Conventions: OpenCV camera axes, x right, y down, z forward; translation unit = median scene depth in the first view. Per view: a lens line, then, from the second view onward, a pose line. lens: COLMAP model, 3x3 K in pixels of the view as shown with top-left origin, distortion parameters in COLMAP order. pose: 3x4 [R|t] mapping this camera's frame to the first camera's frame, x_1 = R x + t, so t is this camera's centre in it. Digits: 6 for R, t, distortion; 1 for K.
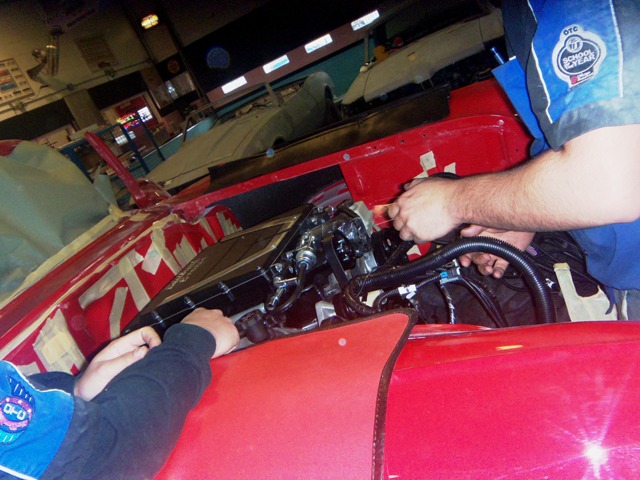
lens RADIAL K [[686.1, 0, 320.0], [0, 686.1, 240.0], [0, 0, 1]] dist [0.007325, 0.038235]
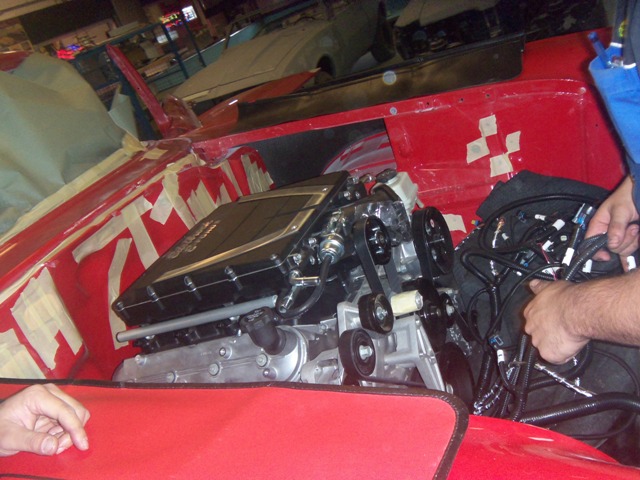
lens RADIAL K [[686.5, 0, 320.0], [0, 686.5, 240.0], [0, 0, 1]] dist [0.000928, 0.001982]
pose [[0.993571, 0.105540, -0.040962, -0.001041], [-0.099696, 0.987120, 0.125122, -0.061249], [0.053640, -0.120233, 0.991295, 0.123822]]
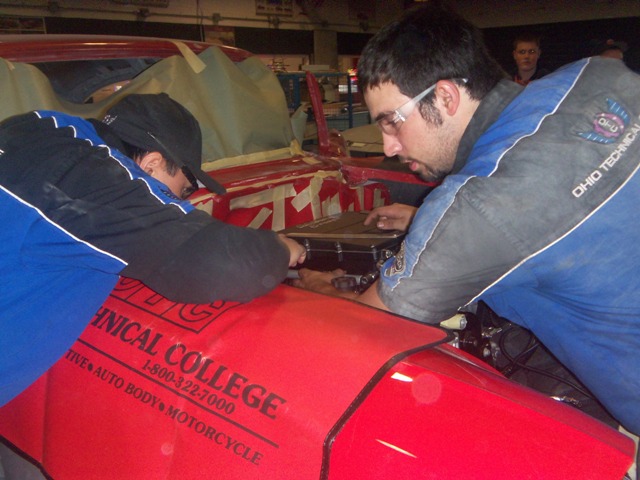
lens RADIAL K [[686.1, 0, 320.0], [0, 686.1, 240.0], [0, 0, 1]] dist [0.007325, 0.038235]
pose [[0.860651, 0.462363, -0.213309, 0.049289], [-0.458149, 0.885965, 0.071875, -0.006170], [0.222217, 0.035867, 0.974337, -0.081555]]
